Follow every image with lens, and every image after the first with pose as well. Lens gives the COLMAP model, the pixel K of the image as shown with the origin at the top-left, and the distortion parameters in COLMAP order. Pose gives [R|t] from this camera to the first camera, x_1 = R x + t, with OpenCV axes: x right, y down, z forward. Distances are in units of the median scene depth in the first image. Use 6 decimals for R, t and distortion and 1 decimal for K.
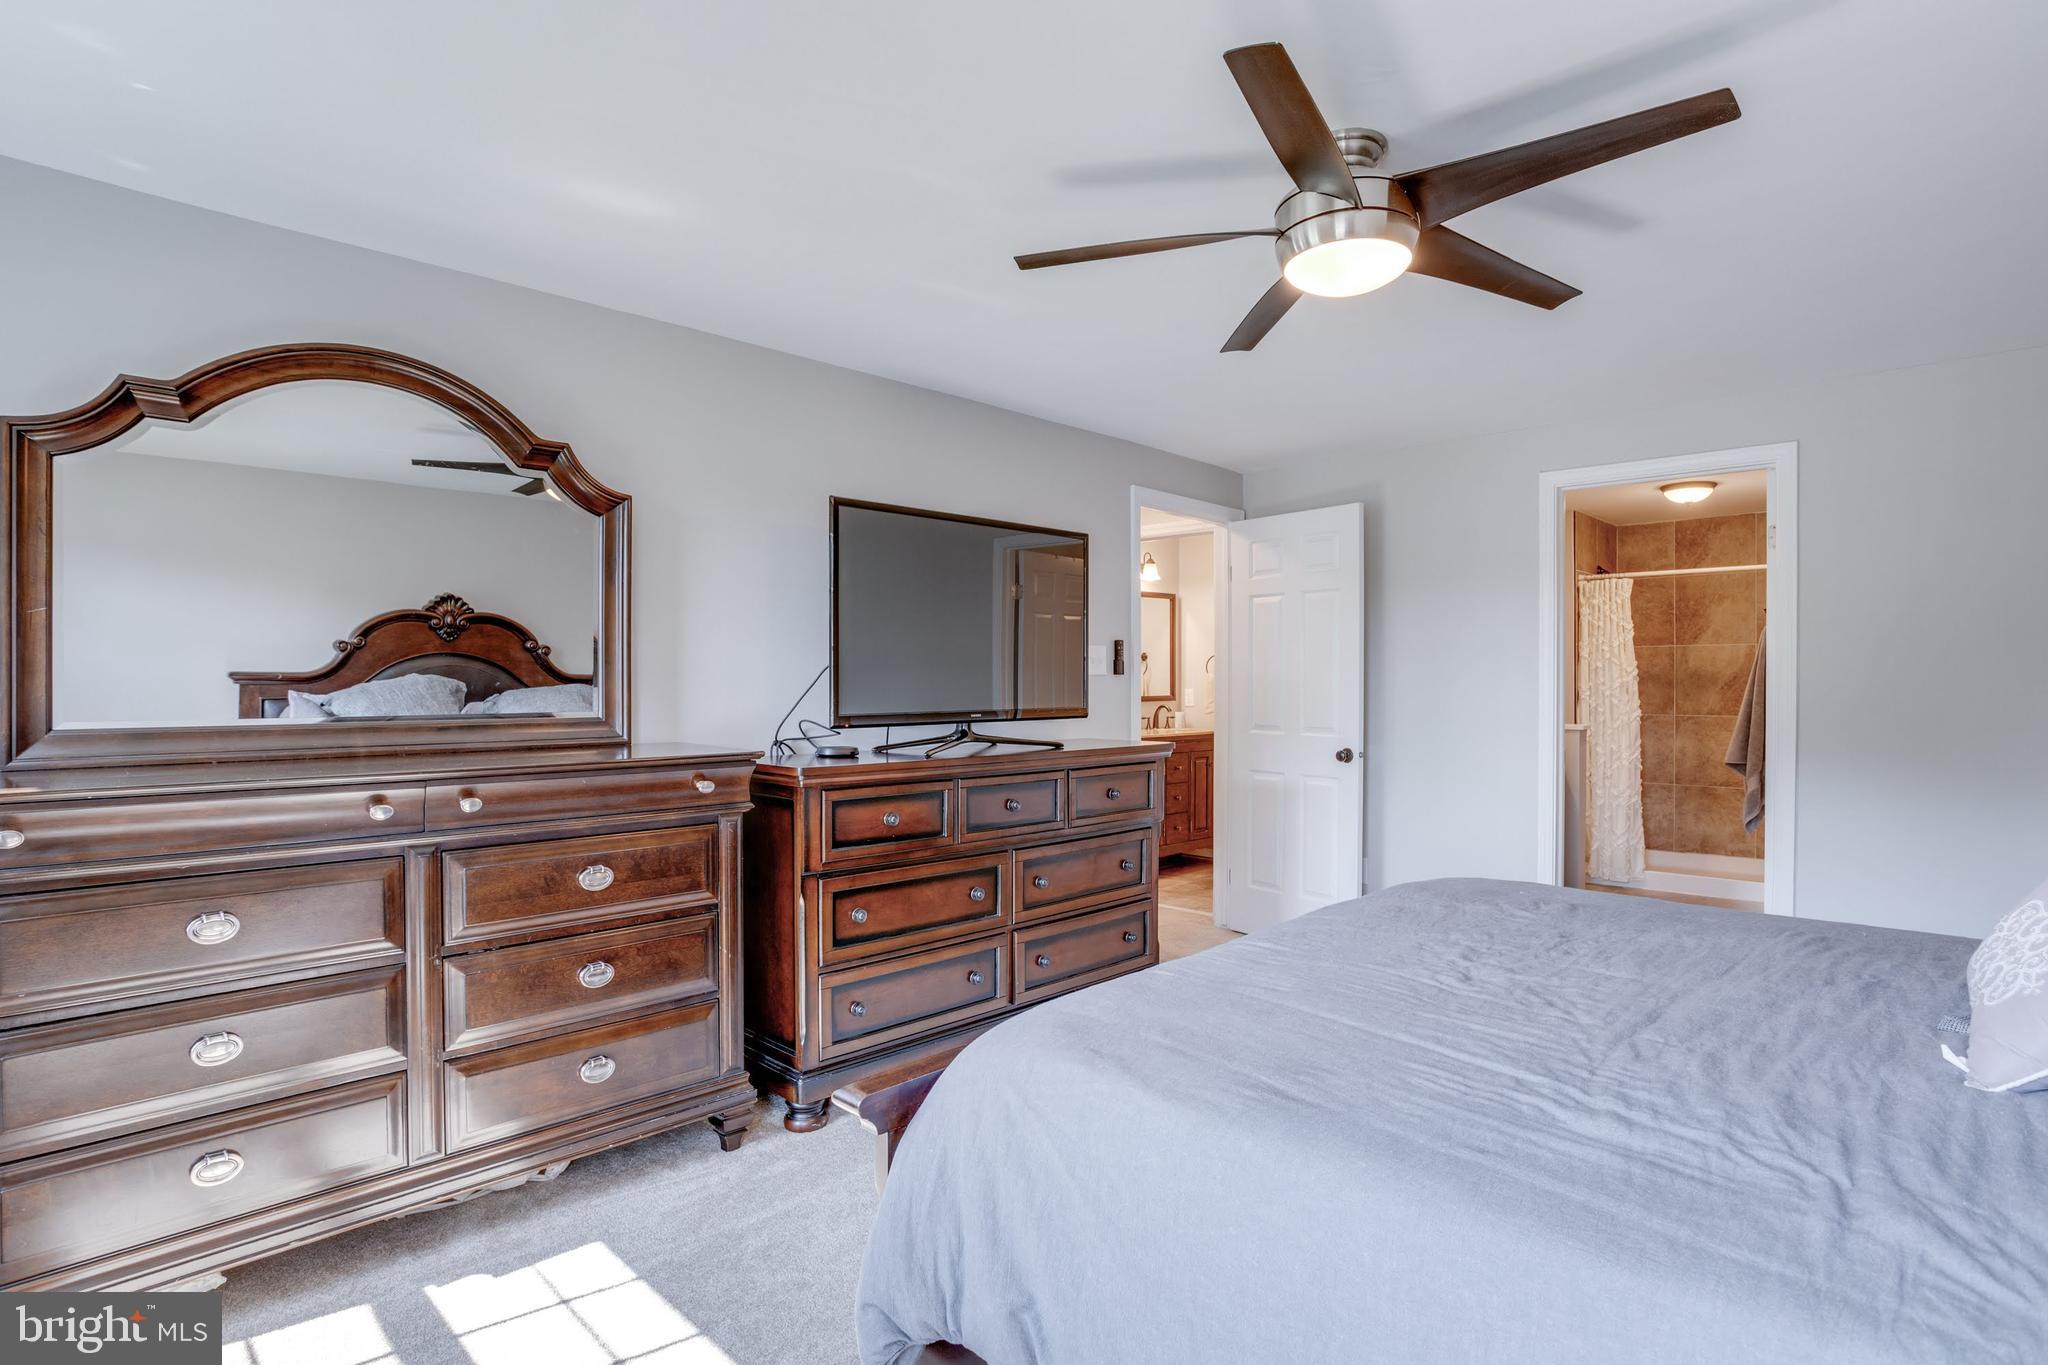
lens RADIAL K [[1016.3, 0, 1025.6], [0, 1016.3, 685.5], [0, 0, 1]] dist [-0.014823, 0.000586]
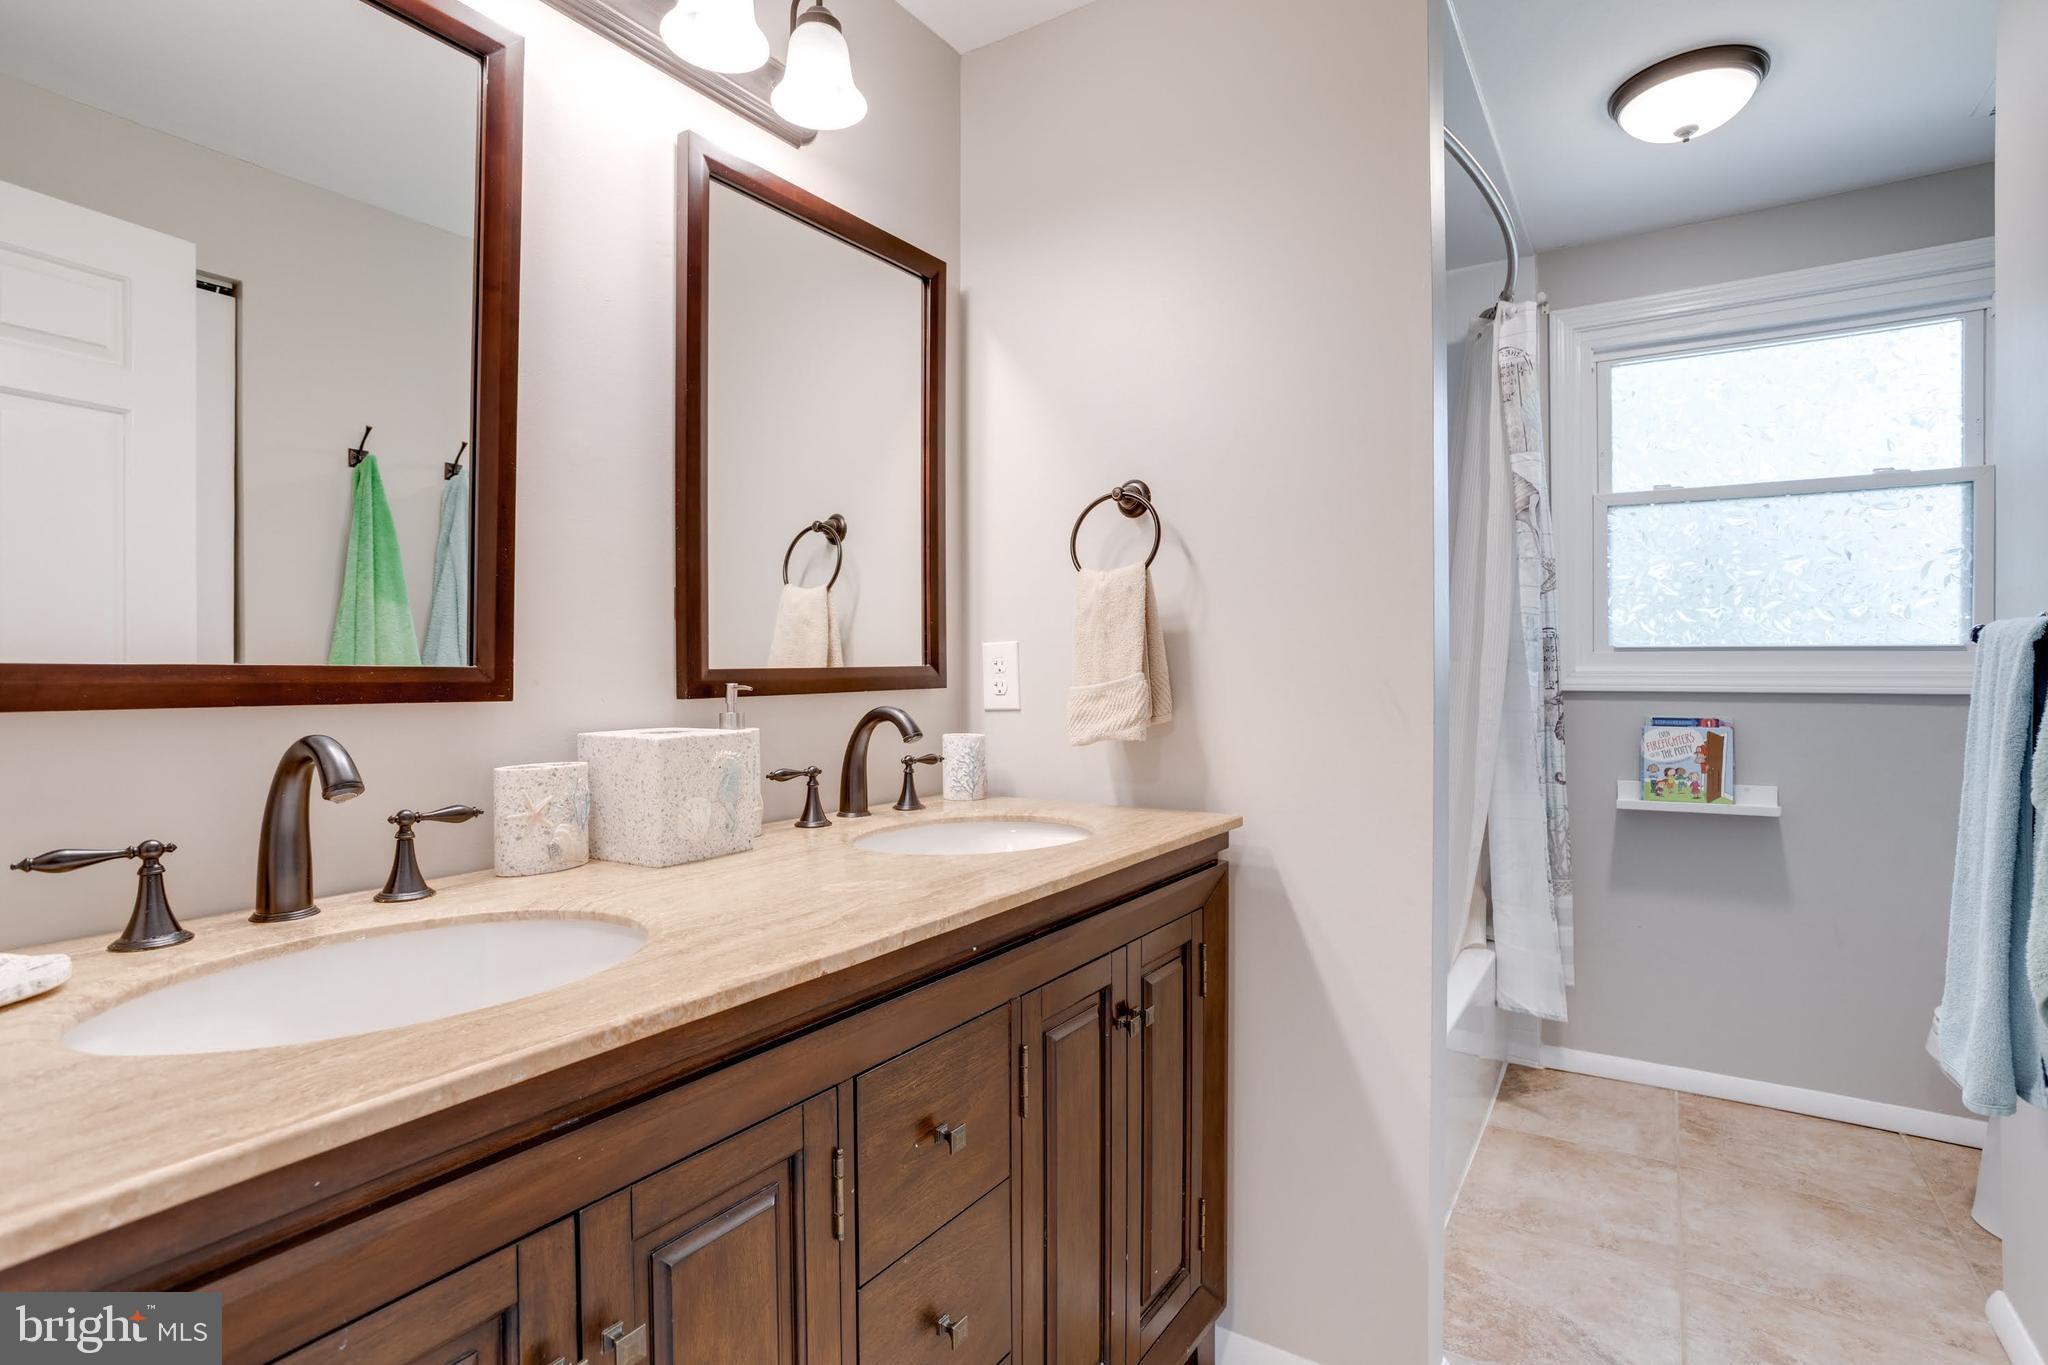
lens RADIAL K [[1016.3, 0, 1024.1], [0, 1016.3, 681.6], [0, 0, 1]] dist [-0.014823, 0.000586]
pose [[0.978522, -0.000735, 0.206141, 0.117340], [-0.000807, 0.999972, 0.007394, 0.011749], [-0.206141, -0.007402, 0.978494, 0.767187]]
